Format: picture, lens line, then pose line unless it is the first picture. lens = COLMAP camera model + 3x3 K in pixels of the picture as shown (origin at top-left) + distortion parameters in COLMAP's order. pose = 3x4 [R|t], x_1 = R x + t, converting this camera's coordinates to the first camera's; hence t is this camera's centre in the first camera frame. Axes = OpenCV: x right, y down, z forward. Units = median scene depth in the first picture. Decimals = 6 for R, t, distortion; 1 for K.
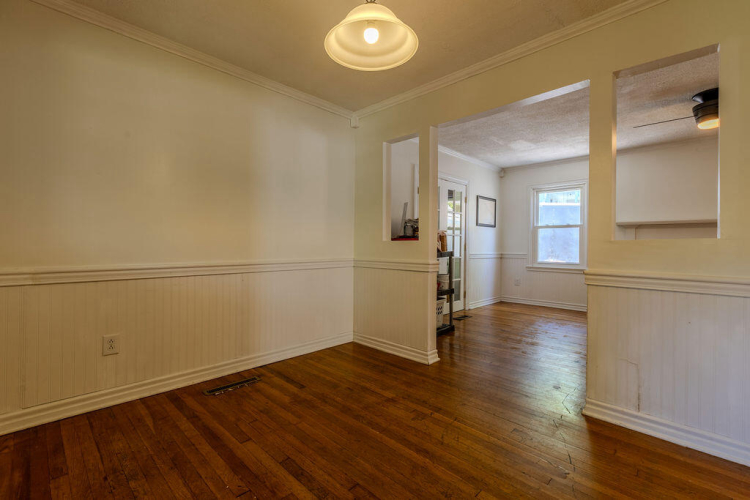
lens RADIAL K [[331.1, 0, 376.2], [0, 331.1, 246.6], [0, 0, 1]] dist [0.002335, -0.000067]
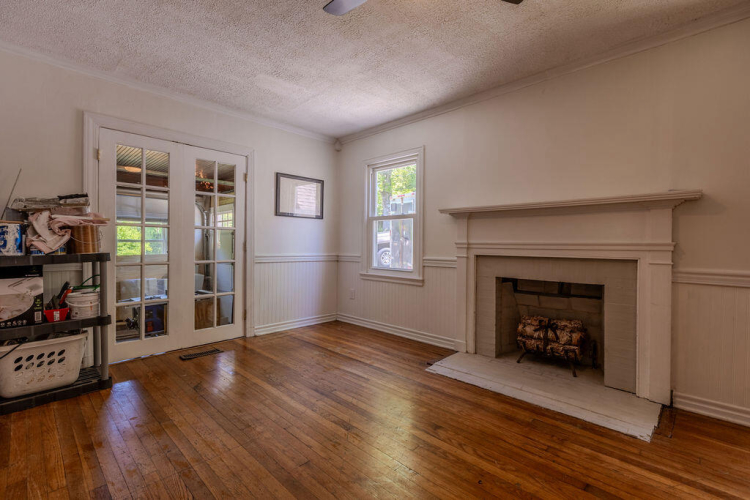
lens RADIAL K [[331.1, 0, 376.2], [0, 331.1, 246.6], [0, 0, 1]] dist [0.002335, -0.000067]
pose [[0.999993, 0.003682, -0.000795, 0.514178], [-0.003679, 0.999986, 0.003917, -0.001220], [0.000809, -0.003914, 0.999992, 0.296506]]
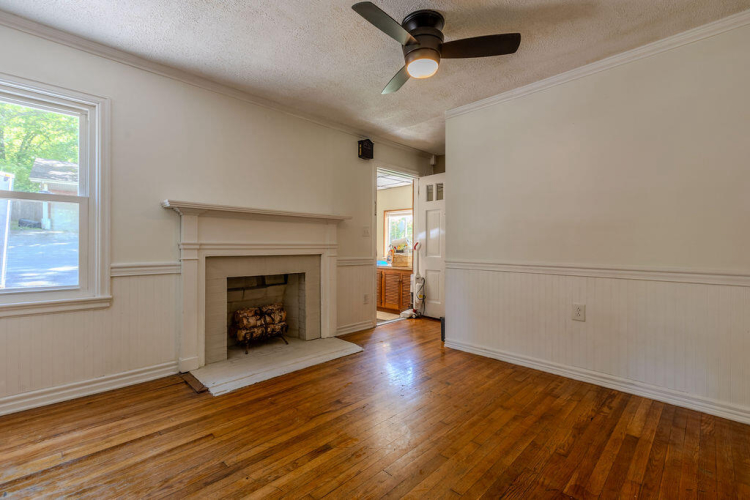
lens RADIAL K [[331.1, 0, 376.2], [0, 331.1, 246.6], [0, 0, 1]] dist [0.002335, -0.000067]
pose [[0.022623, -0.005064, 0.999731, 0.185576], [0.001506, 0.999986, 0.005031, -0.002757], [-0.999743, 0.001392, 0.022631, 0.577446]]
